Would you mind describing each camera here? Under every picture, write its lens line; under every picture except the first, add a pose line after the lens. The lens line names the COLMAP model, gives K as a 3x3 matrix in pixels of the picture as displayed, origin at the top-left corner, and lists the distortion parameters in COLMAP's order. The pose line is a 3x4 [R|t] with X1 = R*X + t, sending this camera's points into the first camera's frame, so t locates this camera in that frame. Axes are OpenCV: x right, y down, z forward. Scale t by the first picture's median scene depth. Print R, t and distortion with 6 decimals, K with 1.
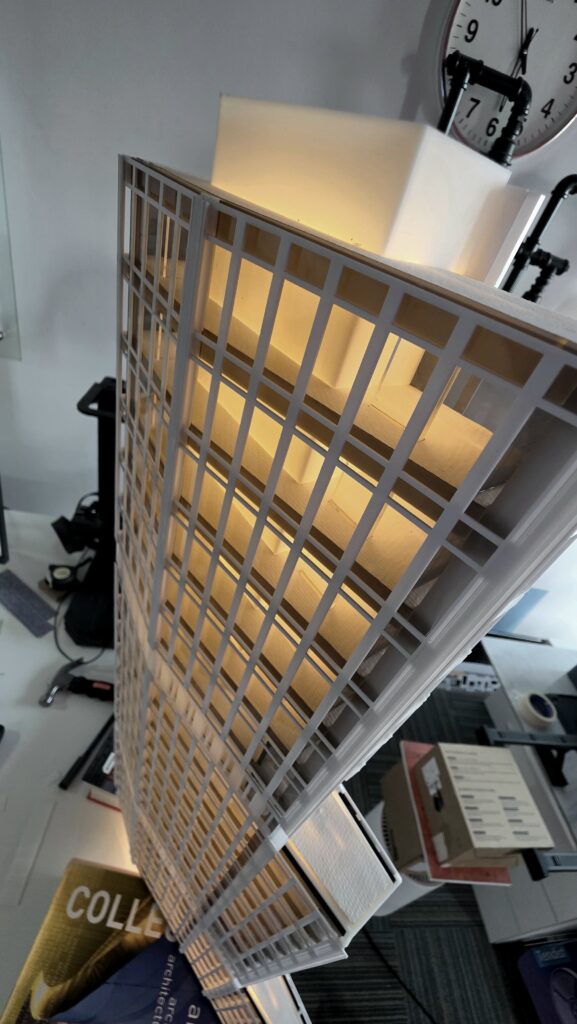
lens RADIAL K [[413.4, 0, 288.5], [0, 413.4, 512.0], [0, 0, 1]] dist [-0.018155, 0.004715]
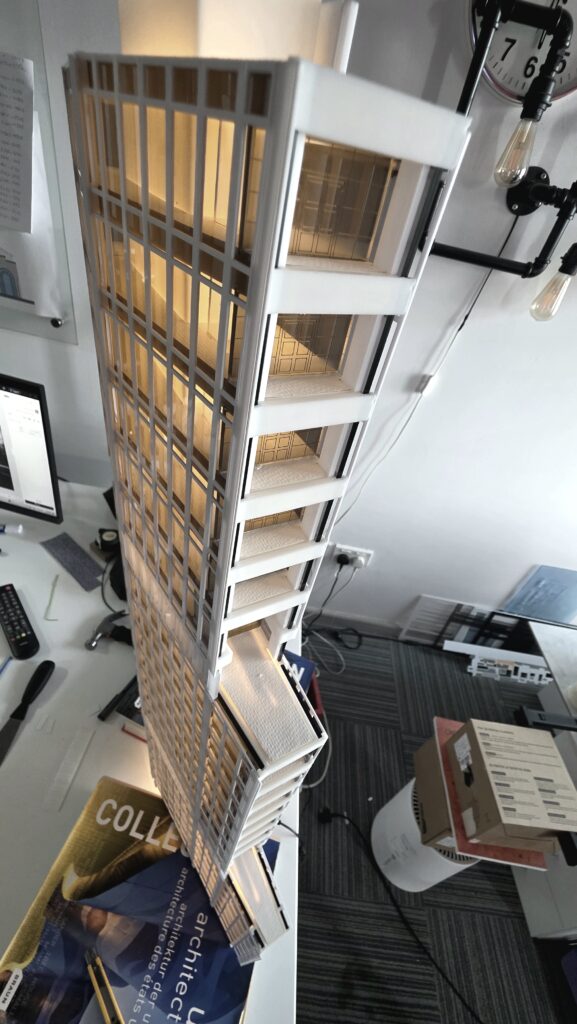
lens RADIAL K [[409.8, 0, 288.5], [0, 409.8, 512.0], [0, 0, 1]] dist [-0.014592, 0.002952]
pose [[0.990382, 0.008232, -0.138115, 0.075290], [-0.006543, 0.999898, 0.012680, 0.071414], [0.138205, -0.011655, 0.990335, -0.014245]]
